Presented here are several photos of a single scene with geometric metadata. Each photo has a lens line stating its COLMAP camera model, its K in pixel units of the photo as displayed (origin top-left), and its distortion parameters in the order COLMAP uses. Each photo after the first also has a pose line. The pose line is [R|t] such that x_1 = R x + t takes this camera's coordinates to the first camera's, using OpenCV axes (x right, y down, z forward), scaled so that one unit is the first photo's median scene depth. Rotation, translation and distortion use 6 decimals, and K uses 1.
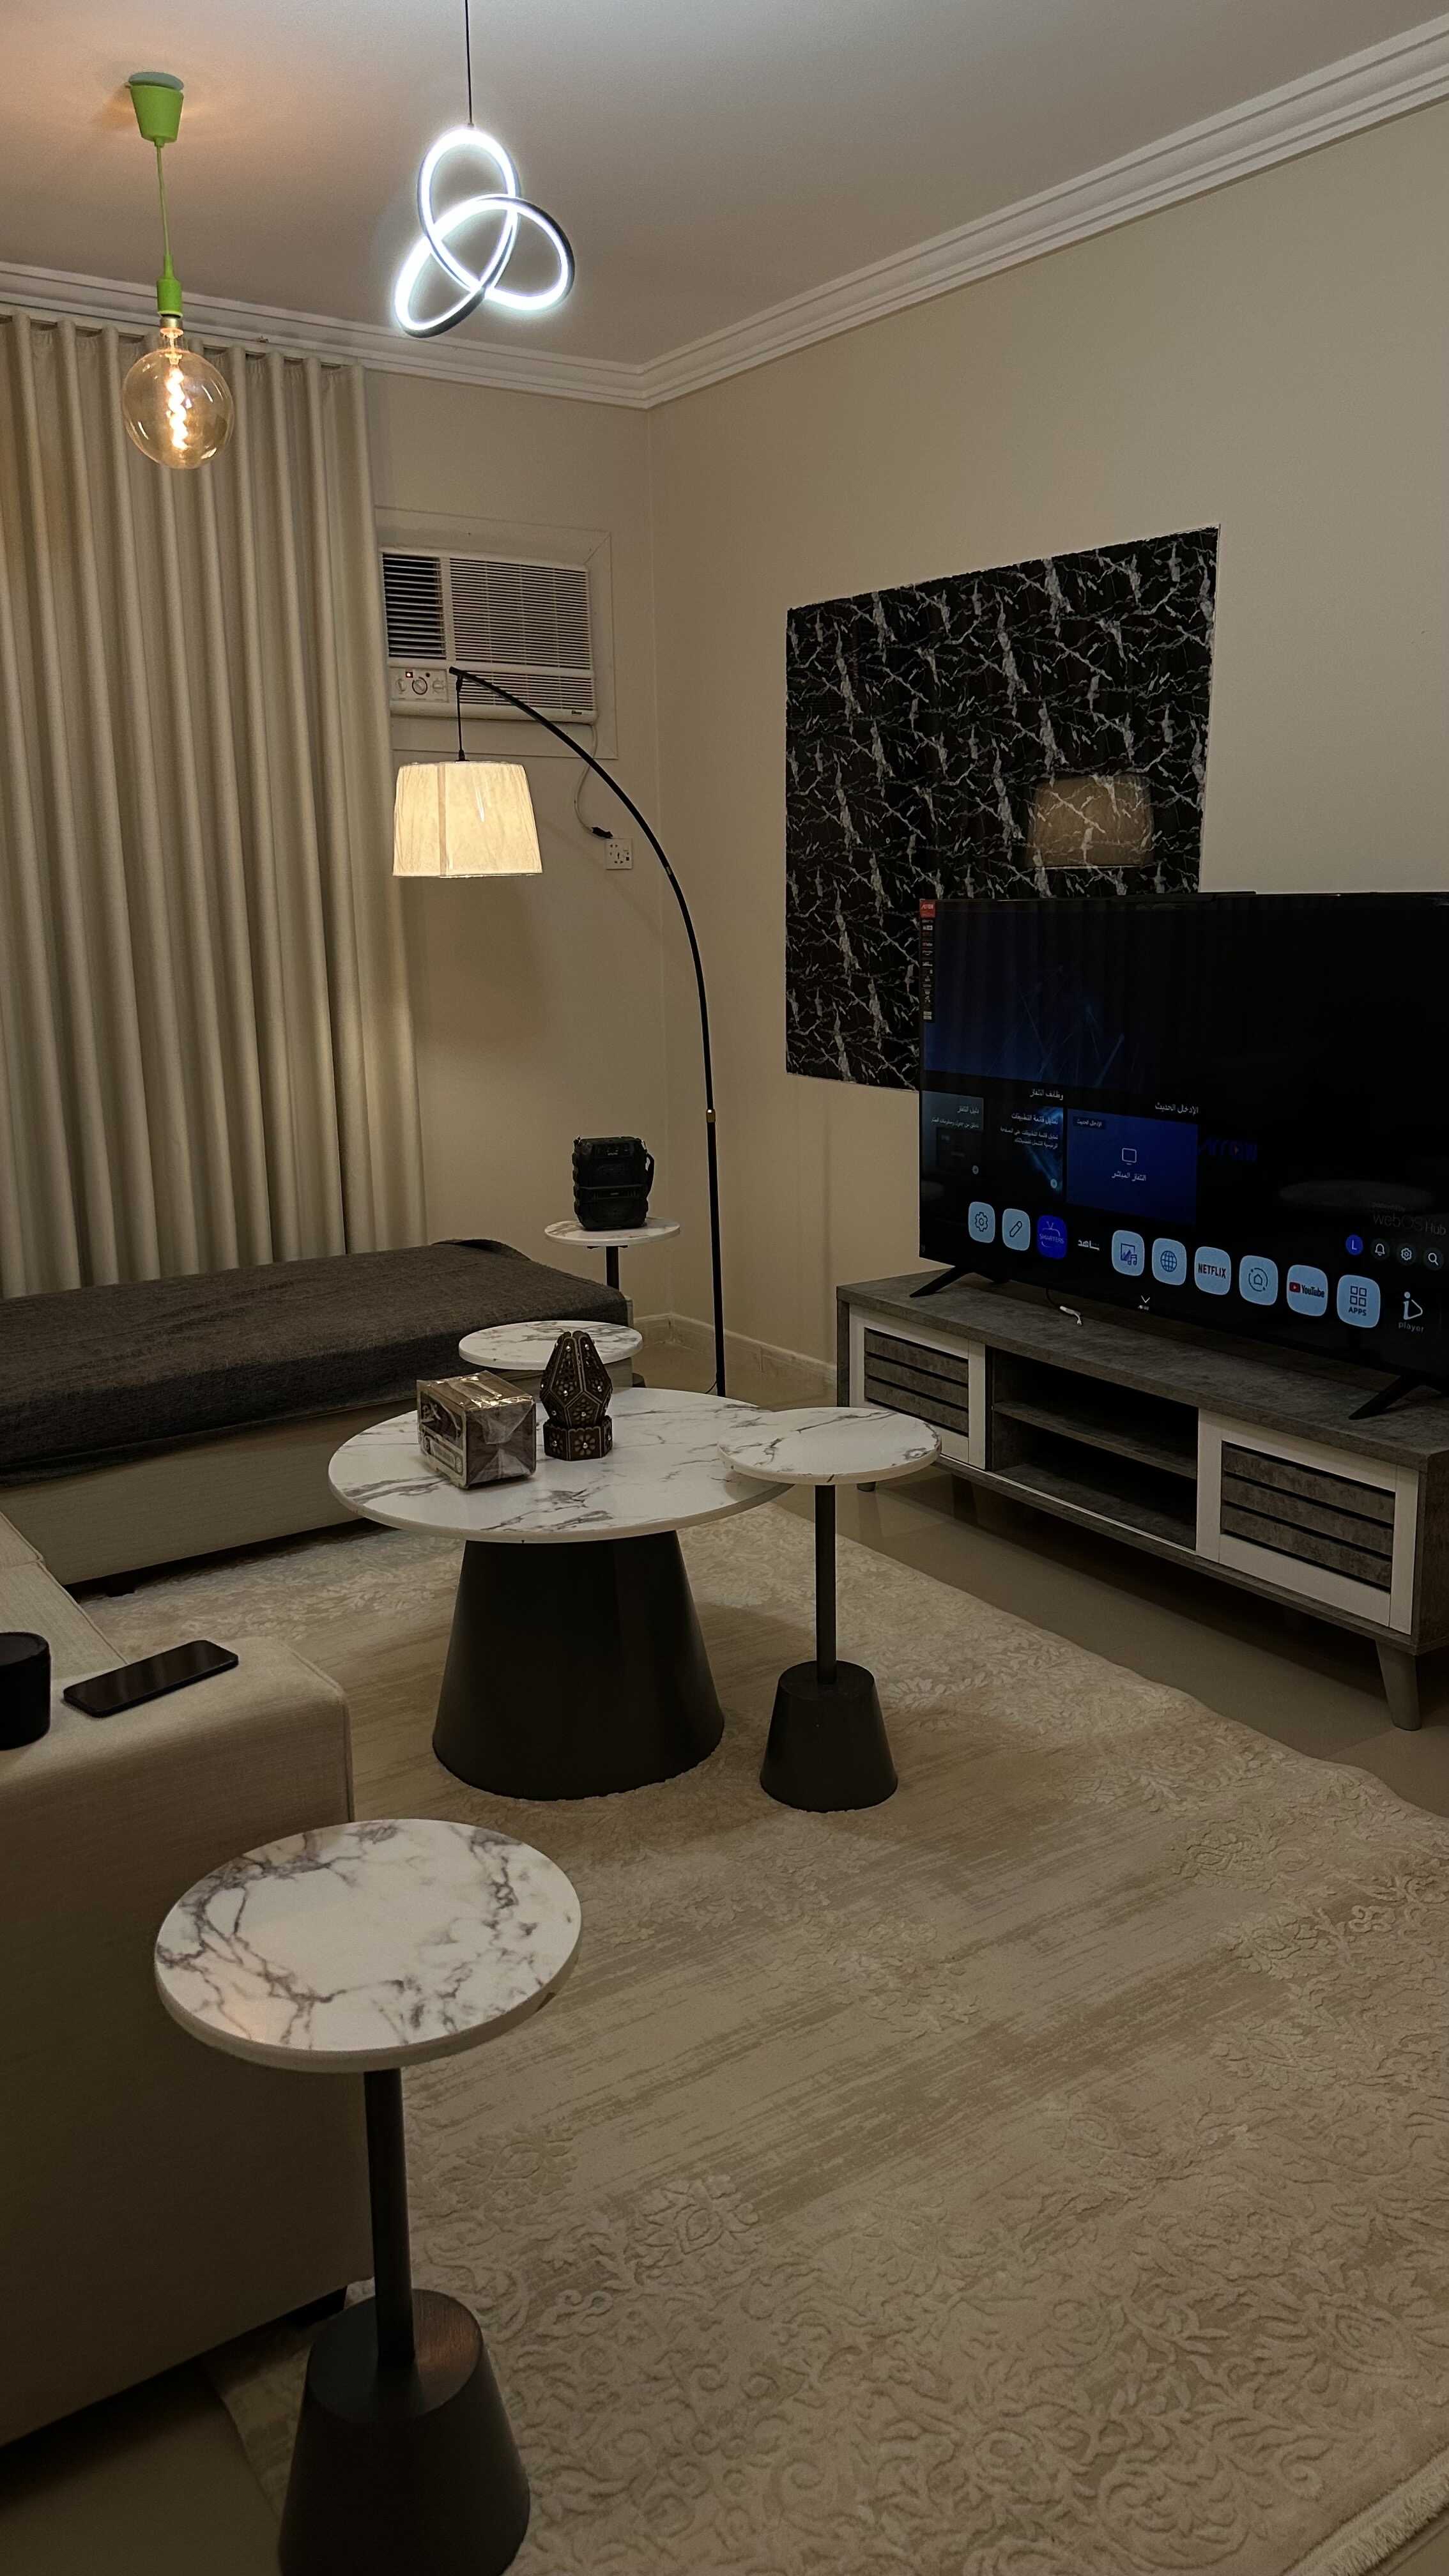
lens RADIAL K [[1871.7, 0, 724.5], [0, 1871.7, 1288.0], [0, 0, 1]] dist [0.007994, -0.004559]
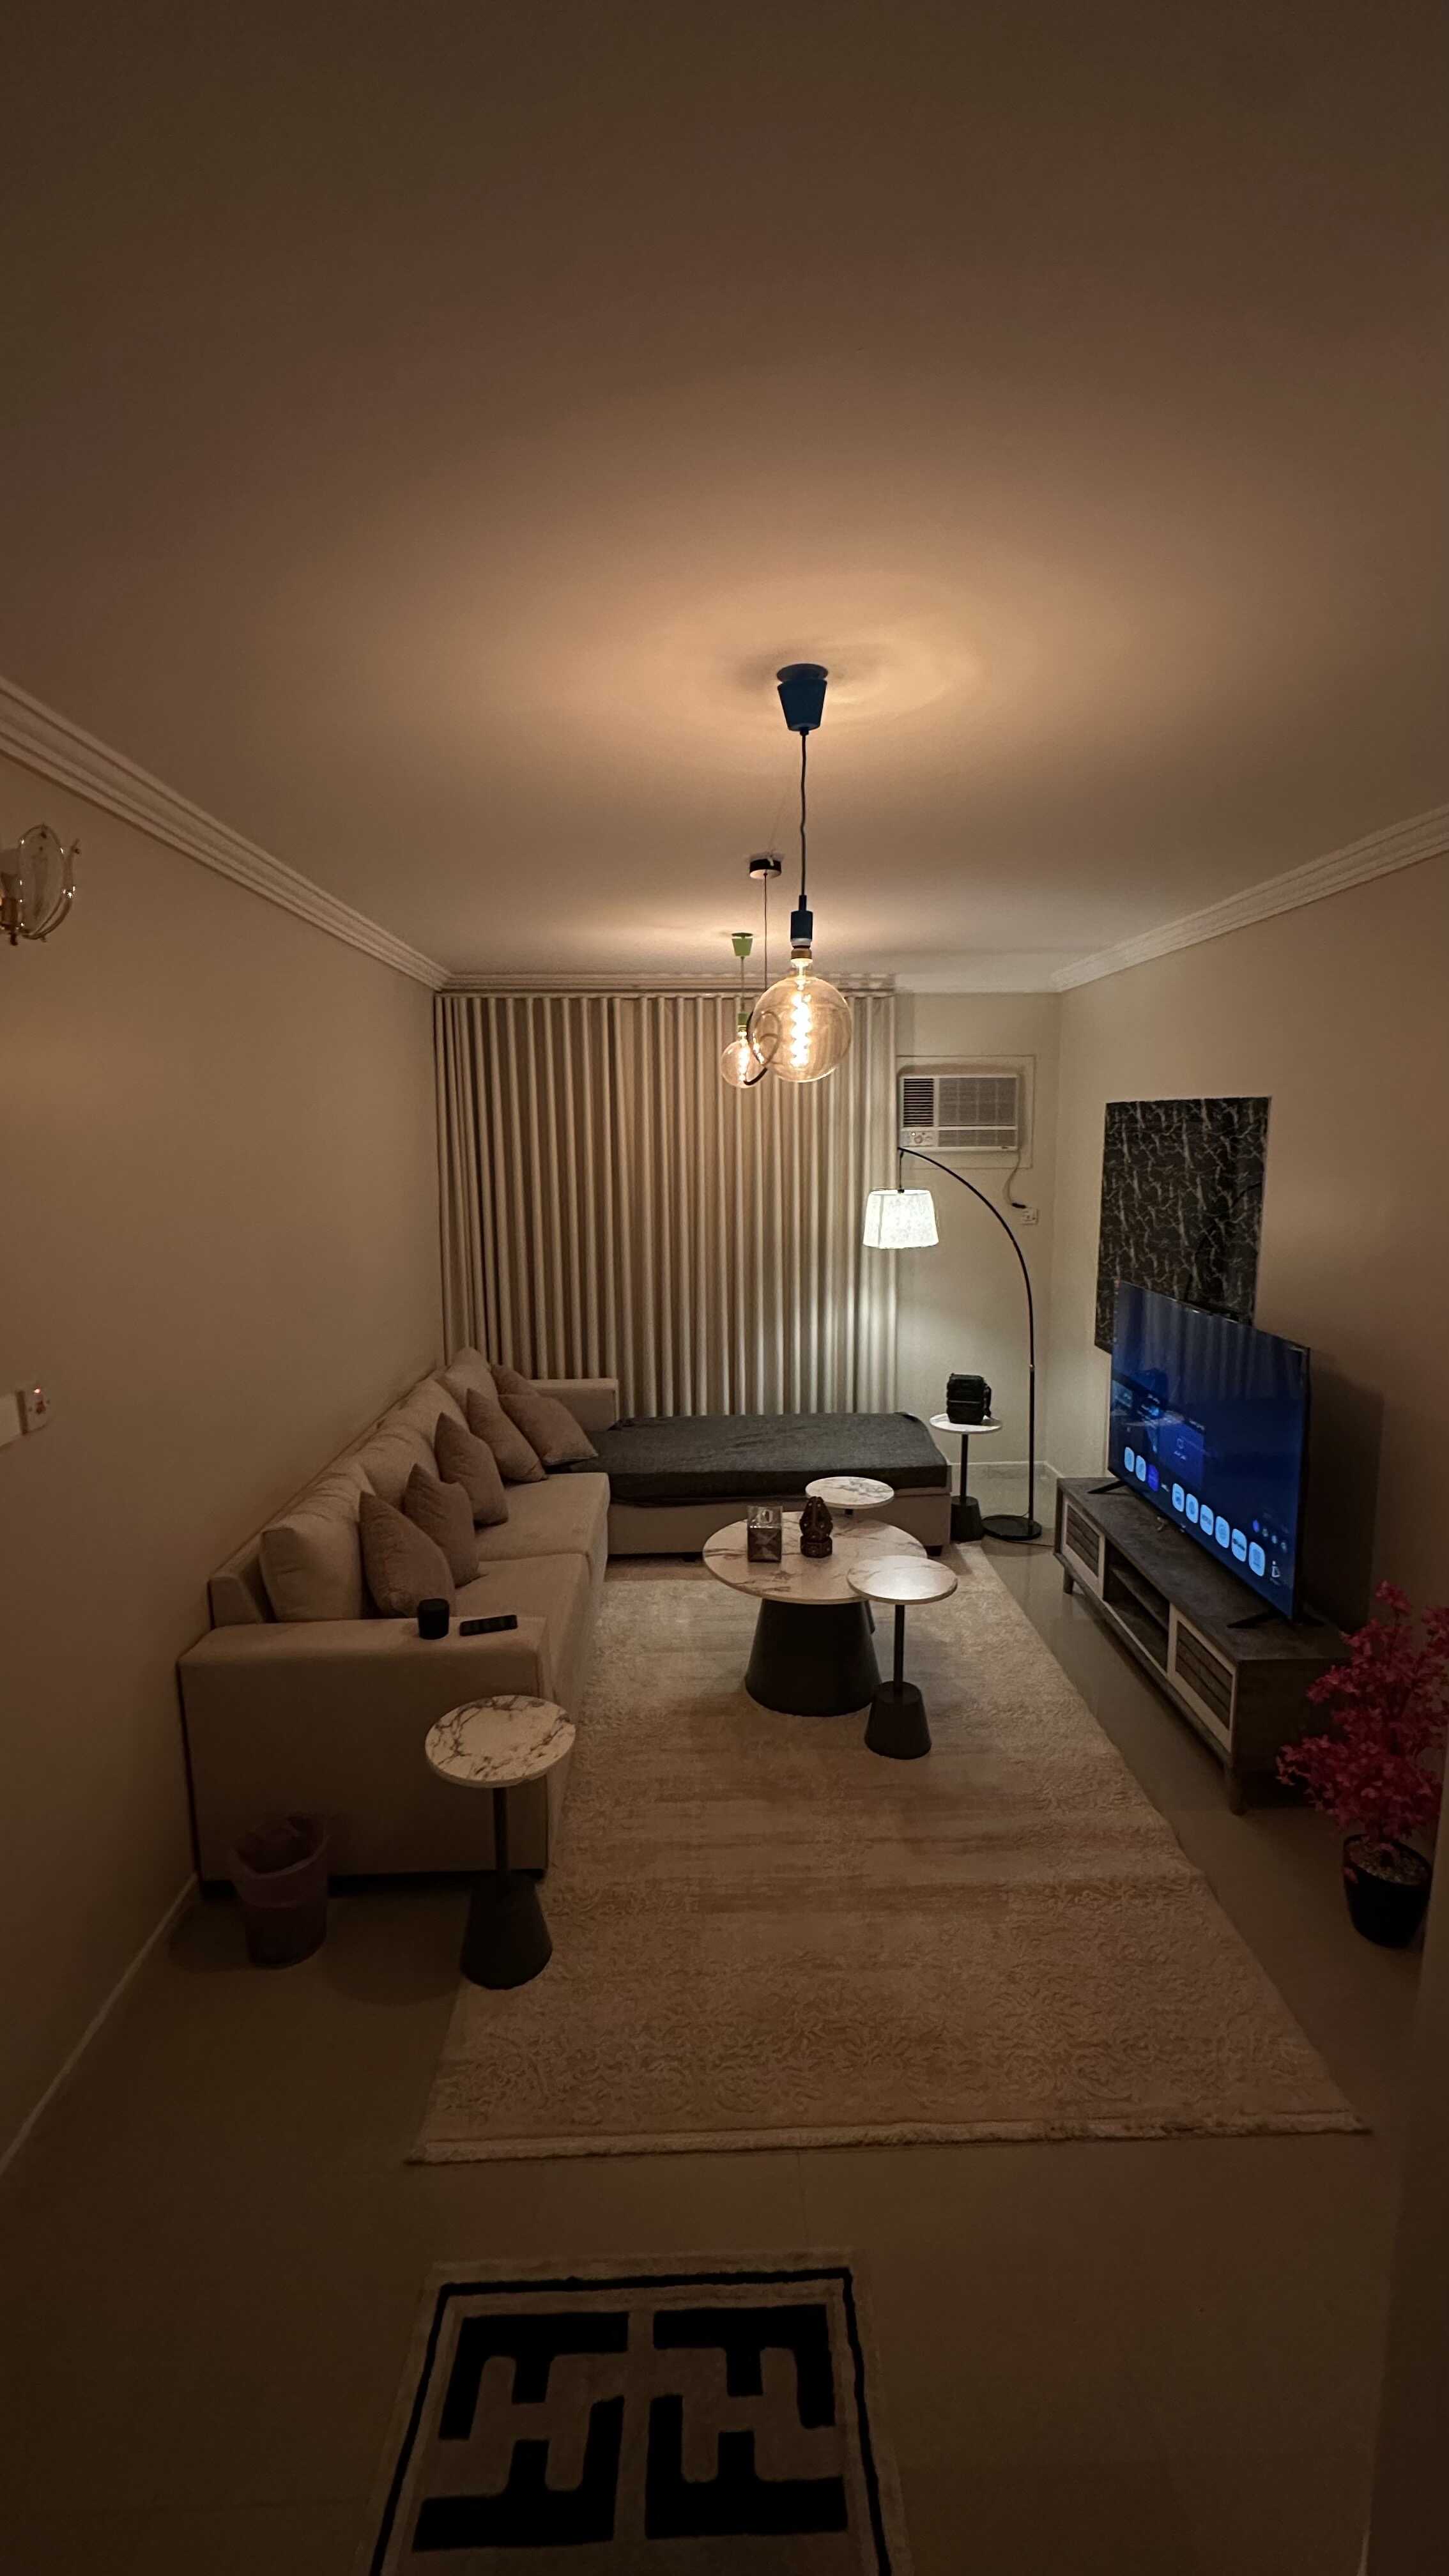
lens RADIAL K [[1083.5, 0, 724.5], [0, 1083.5, 1288.0], [0, 0, 1]] dist [-0.001255, -0.000002]
pose [[0.838069, 0.088532, -0.538333, 0.443114], [-0.116147, 0.993078, -0.017498, -0.167939], [0.533058, 0.077190, 0.842550, -0.129066]]
